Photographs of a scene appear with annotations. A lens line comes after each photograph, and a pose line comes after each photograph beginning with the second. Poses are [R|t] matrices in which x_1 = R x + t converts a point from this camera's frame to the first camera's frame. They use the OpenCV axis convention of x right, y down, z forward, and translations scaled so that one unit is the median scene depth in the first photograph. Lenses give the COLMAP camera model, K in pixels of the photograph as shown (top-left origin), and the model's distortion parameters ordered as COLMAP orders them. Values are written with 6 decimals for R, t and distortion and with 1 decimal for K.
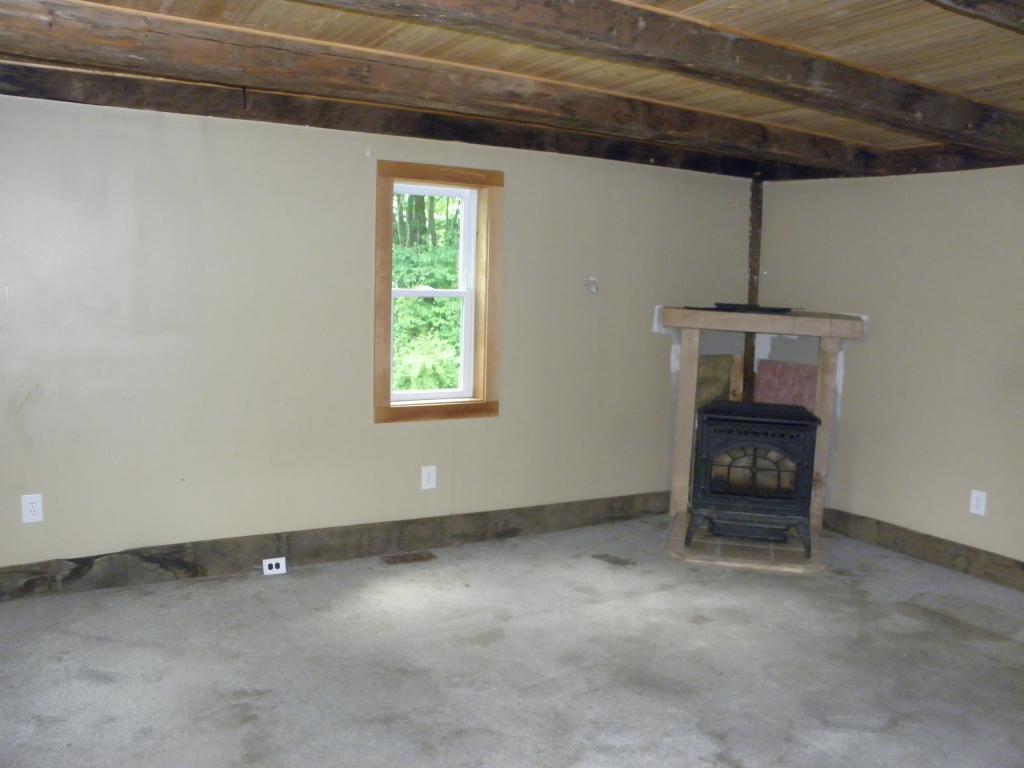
lens RADIAL K [[864.4, 0, 521.3], [0, 864.4, 391.5], [0, 0, 1]] dist [-0.149521, 0.081191]
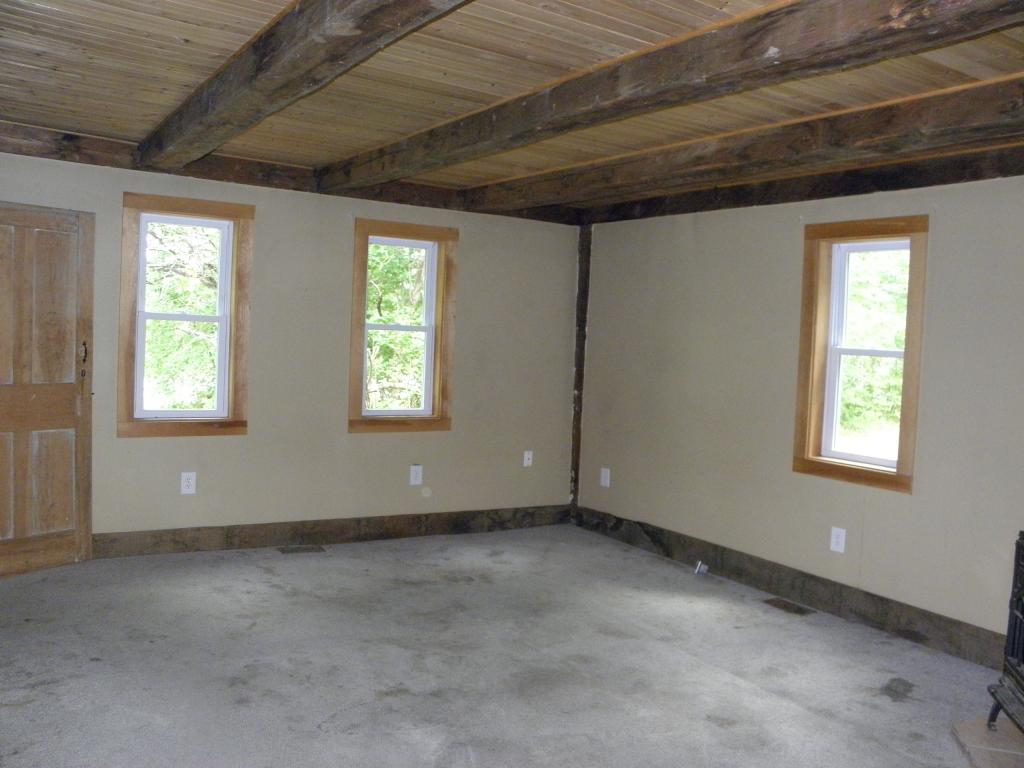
lens RADIAL K [[864.4, 0, 520.0], [0, 864.4, 389.8], [0, 0, 1]] dist [-0.149521, 0.081191]
pose [[0.046063, 0.038611, -0.998192, 0.991465], [-0.163478, 0.986072, 0.030598, -0.044999], [0.985471, 0.161773, 0.051733, 0.694906]]
